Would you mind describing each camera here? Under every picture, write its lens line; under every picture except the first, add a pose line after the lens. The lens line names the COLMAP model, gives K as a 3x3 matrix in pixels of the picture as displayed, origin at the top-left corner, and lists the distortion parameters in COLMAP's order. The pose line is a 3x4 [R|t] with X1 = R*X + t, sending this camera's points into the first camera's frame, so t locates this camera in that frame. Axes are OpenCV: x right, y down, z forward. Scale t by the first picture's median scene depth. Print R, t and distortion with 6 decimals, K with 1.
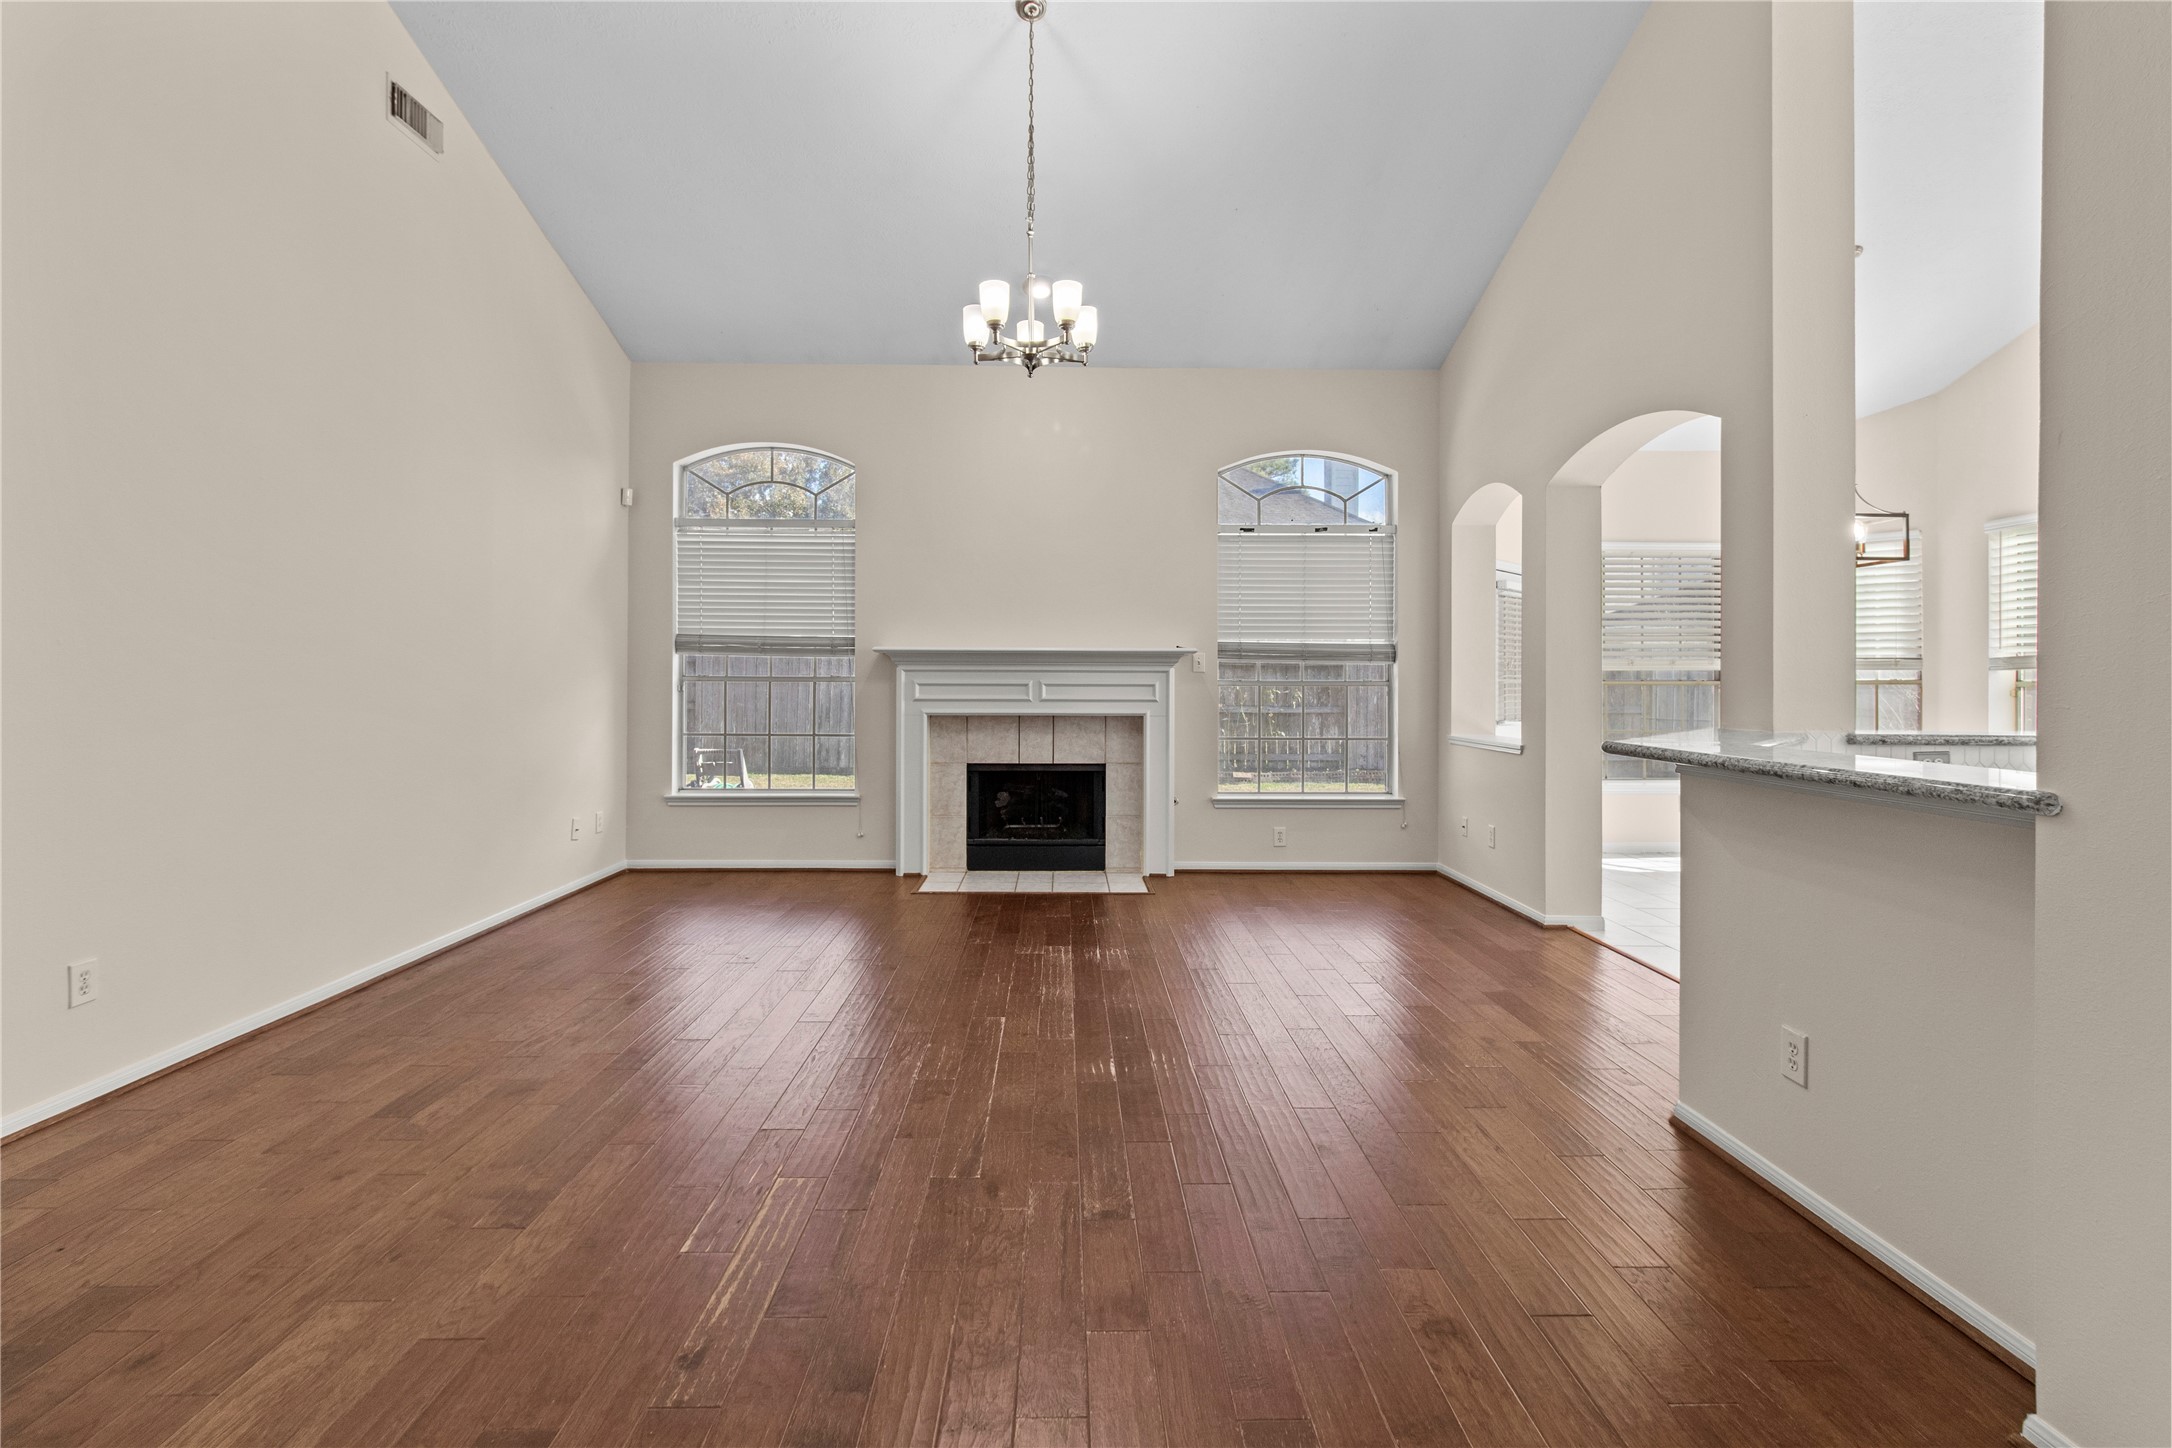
lens RADIAL K [[1001.6, 0, 1086.3], [0, 1001.6, 679.6], [0, 0, 1]] dist [0.000844, 0.000434]
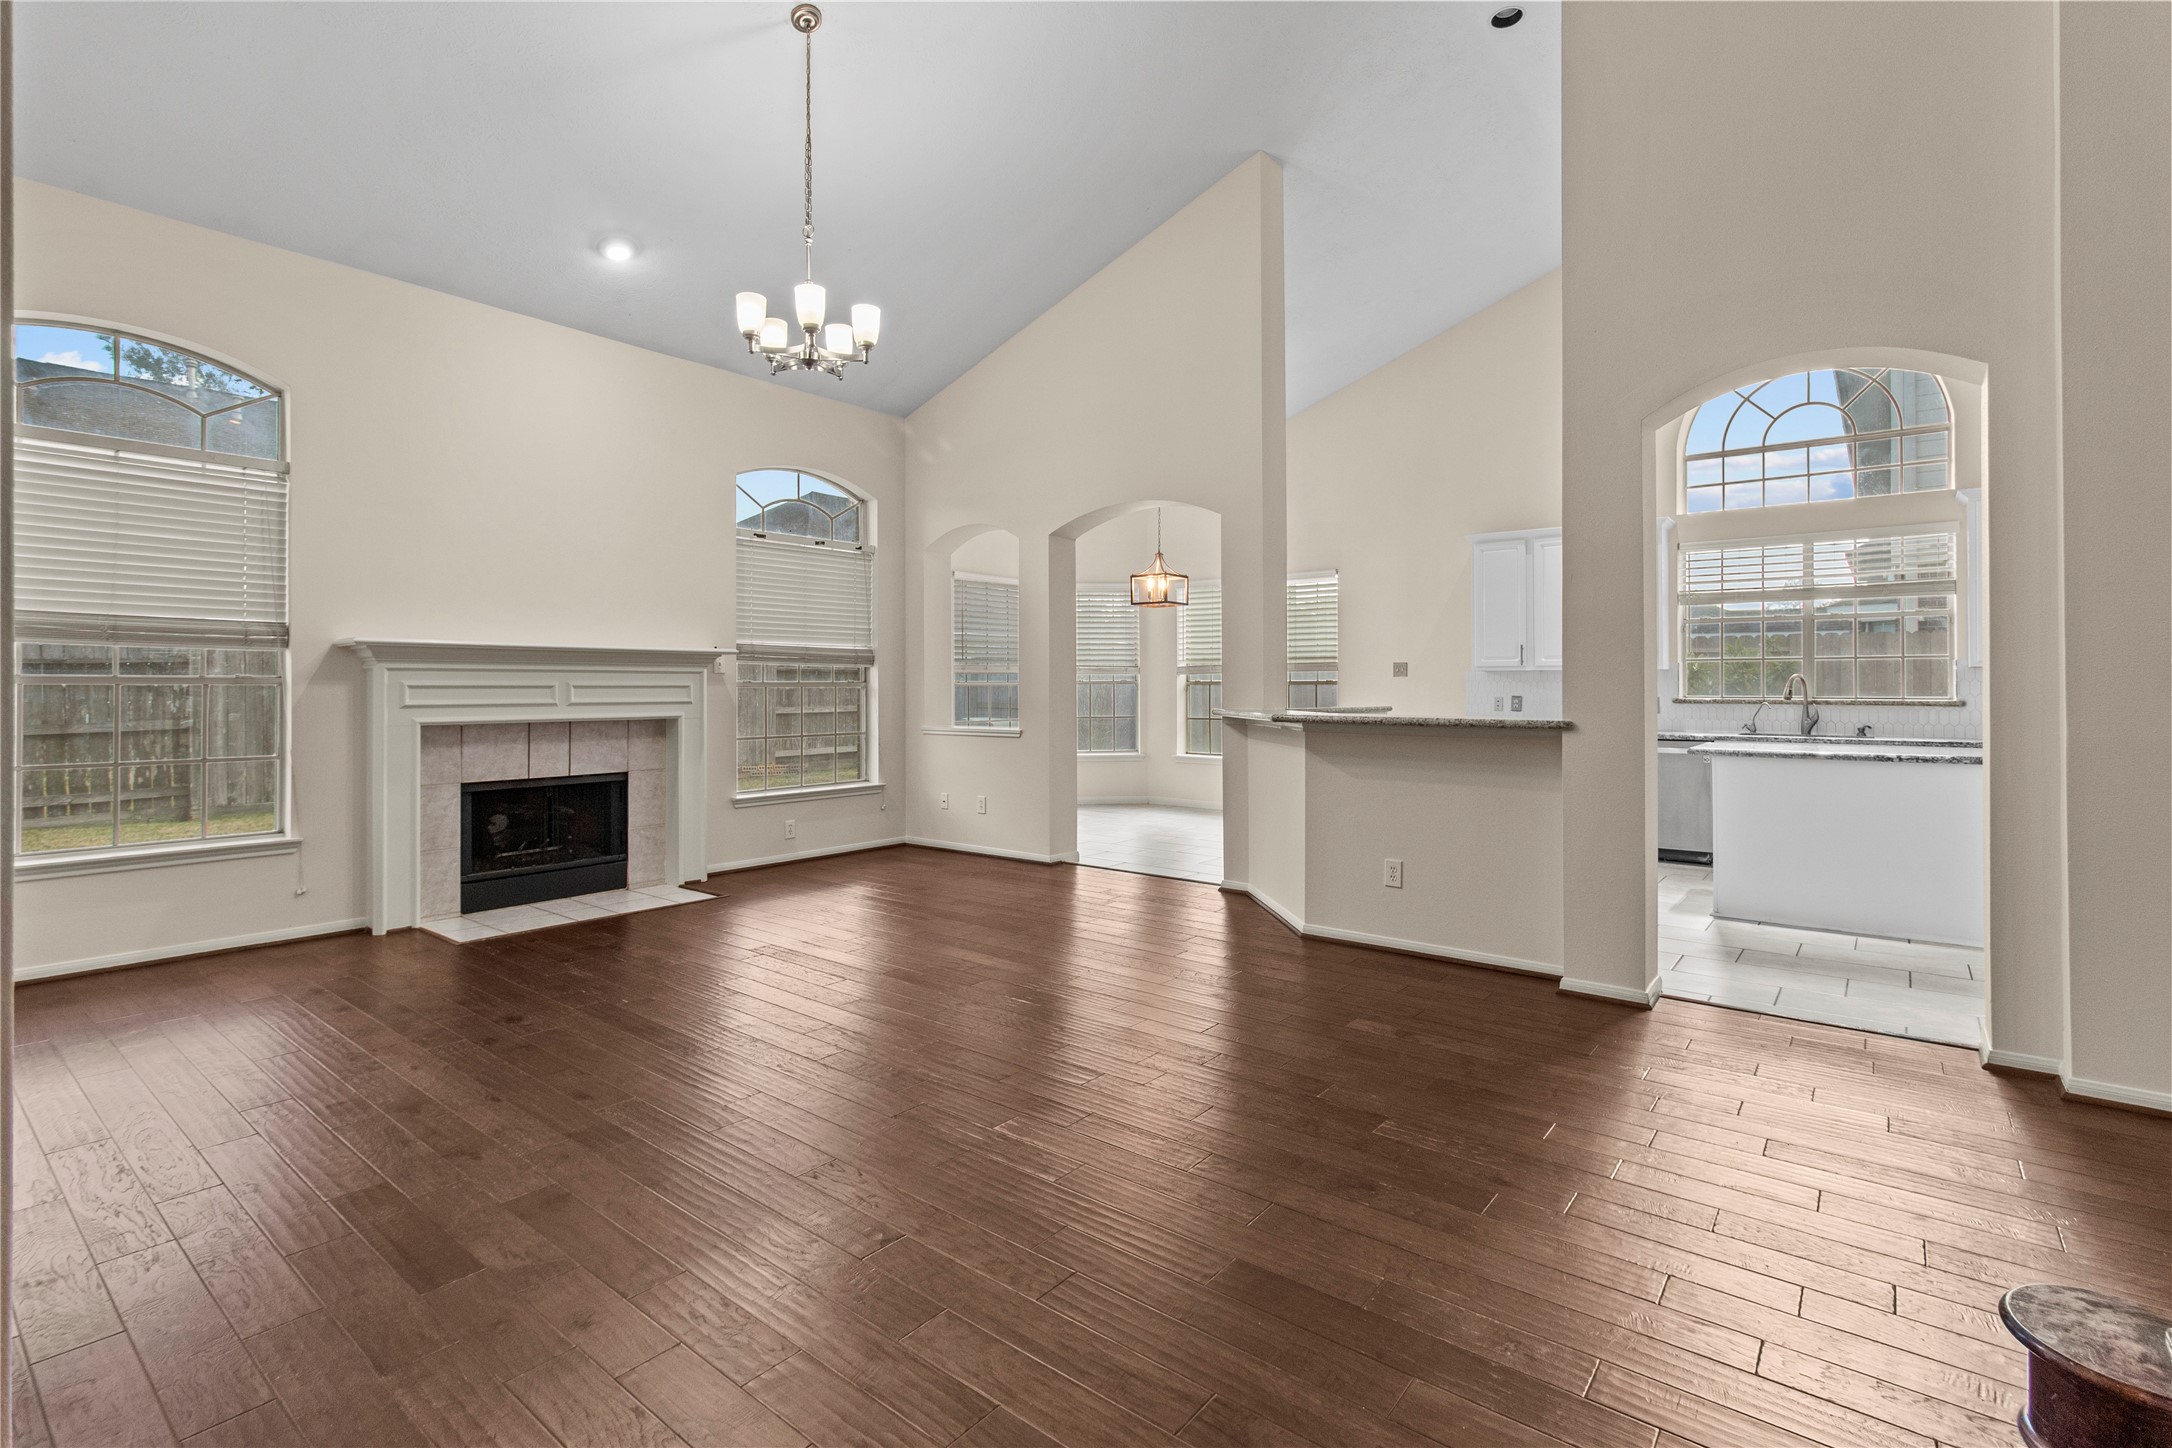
lens RADIAL K [[1001.6, 0, 1086.3], [0, 1001.6, 679.6], [0, 0, 1]] dist [0.000844, 0.000434]
pose [[0.640051, -0.000380, 0.768332, -0.423331], [0.003769, 0.999989, -0.002646, 0.002850], [-0.768323, 0.004589, 0.640045, 0.082743]]
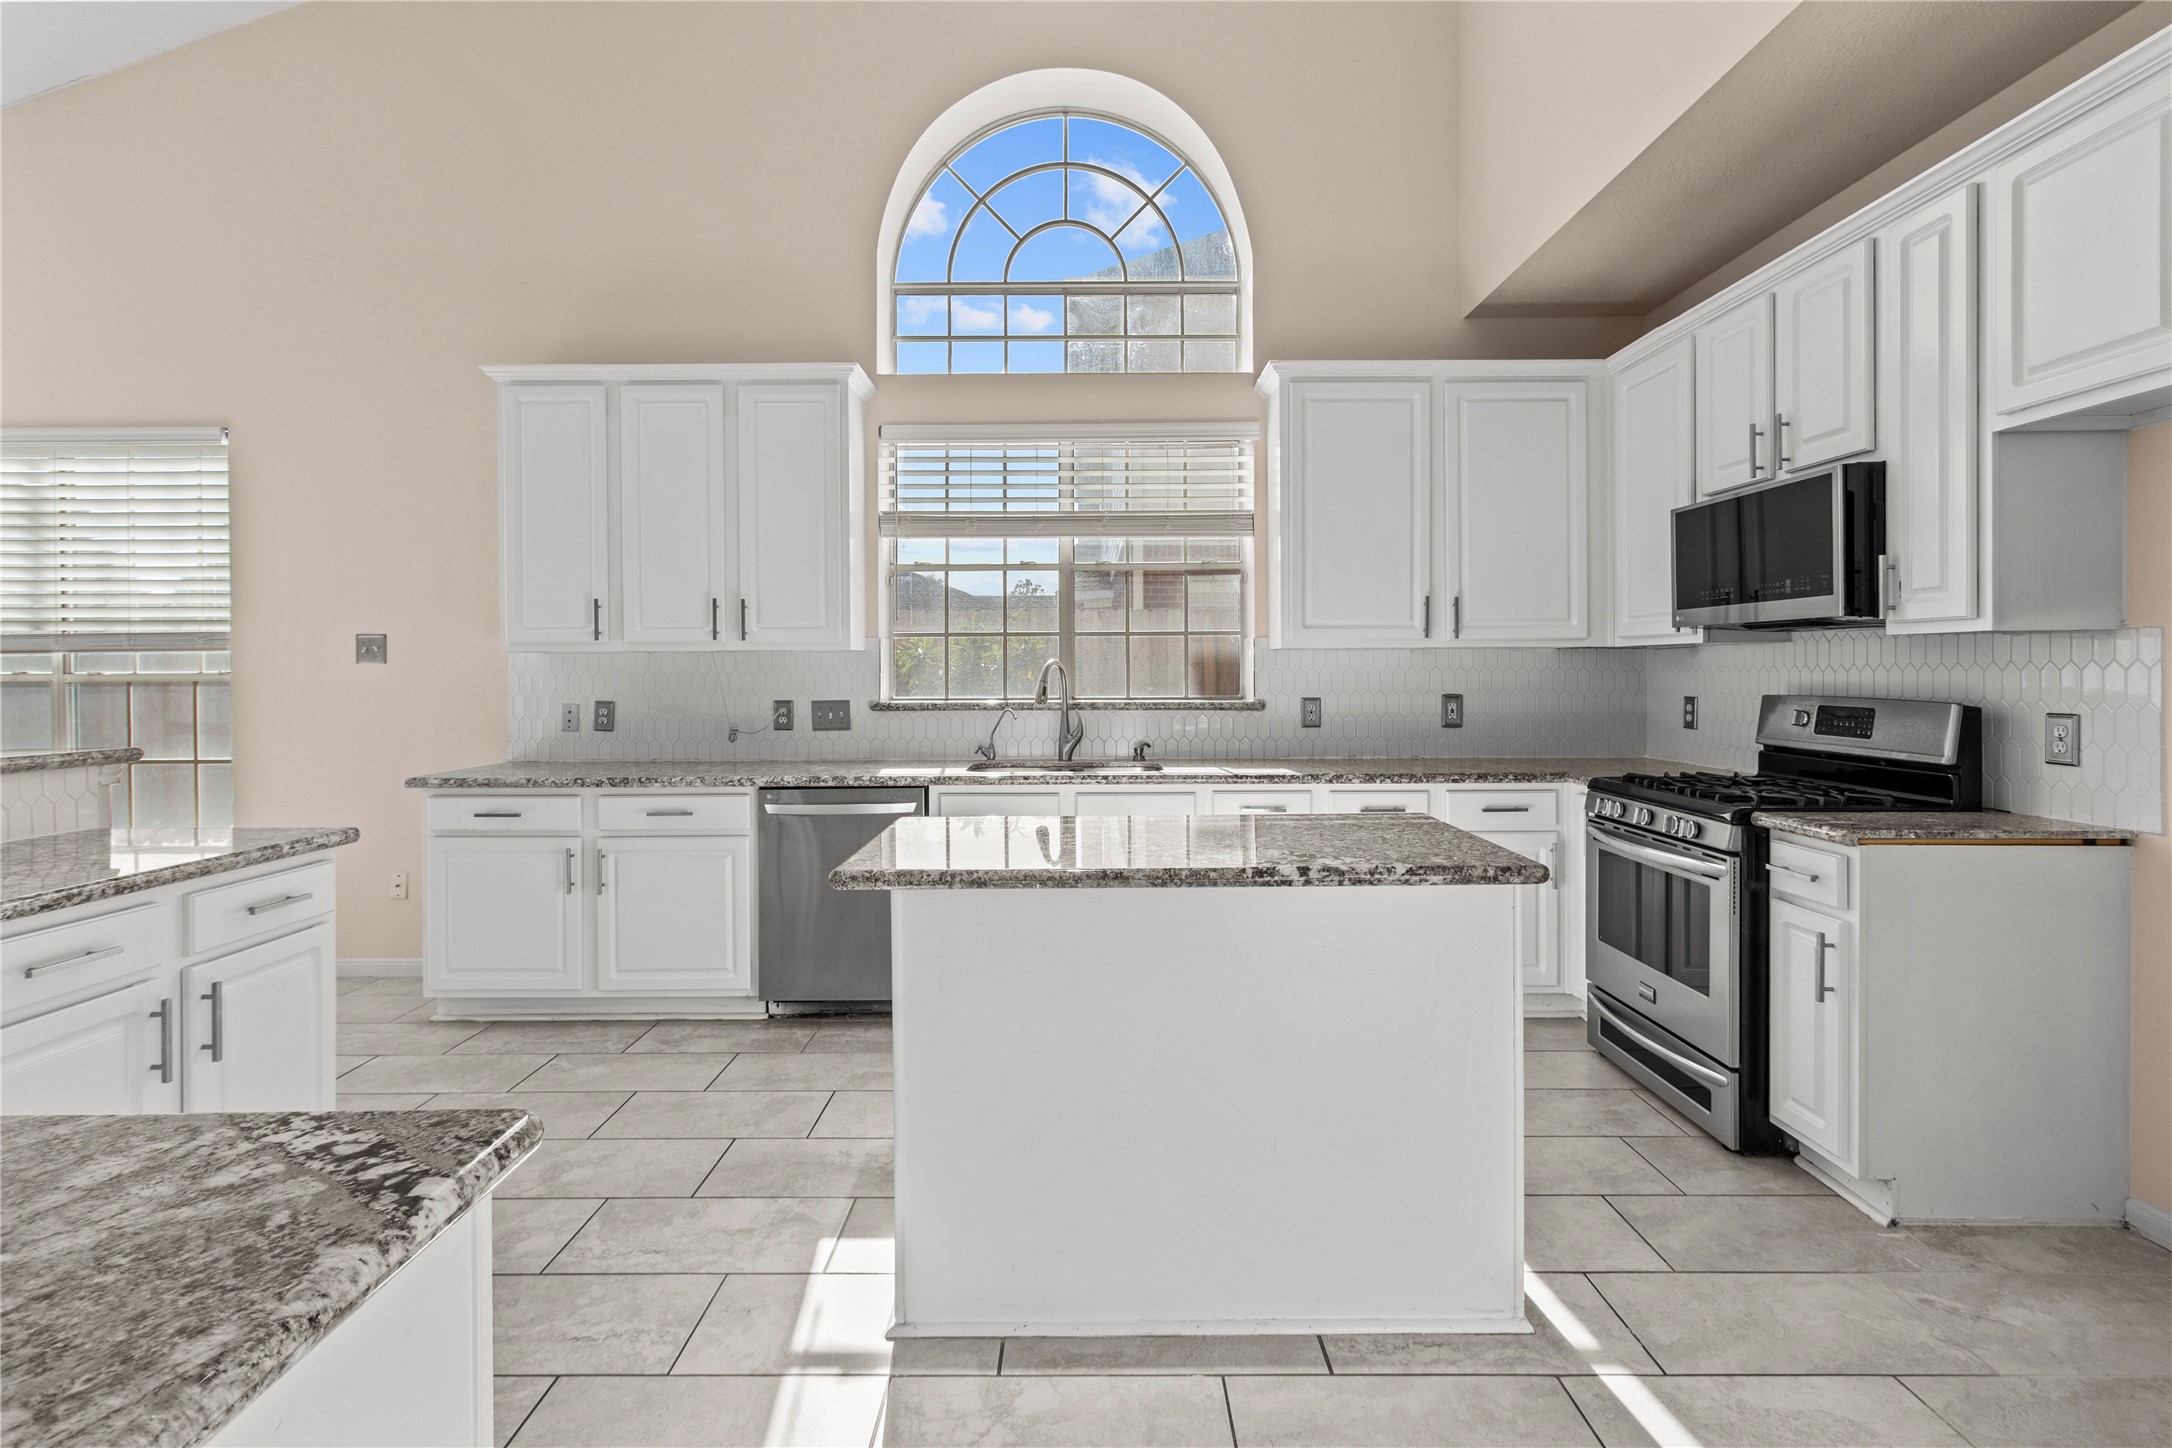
lens RADIAL K [[1001.6, 0, 1086.3], [0, 1001.6, 679.6], [0, 0, 1]] dist [0.000844, 0.000434]
pose [[0.033452, -0.002750, 0.999437, 0.268956], [0.007992, 0.999965, 0.002483, 0.009366], [-0.999408, 0.007904, 0.033473, 0.143716]]
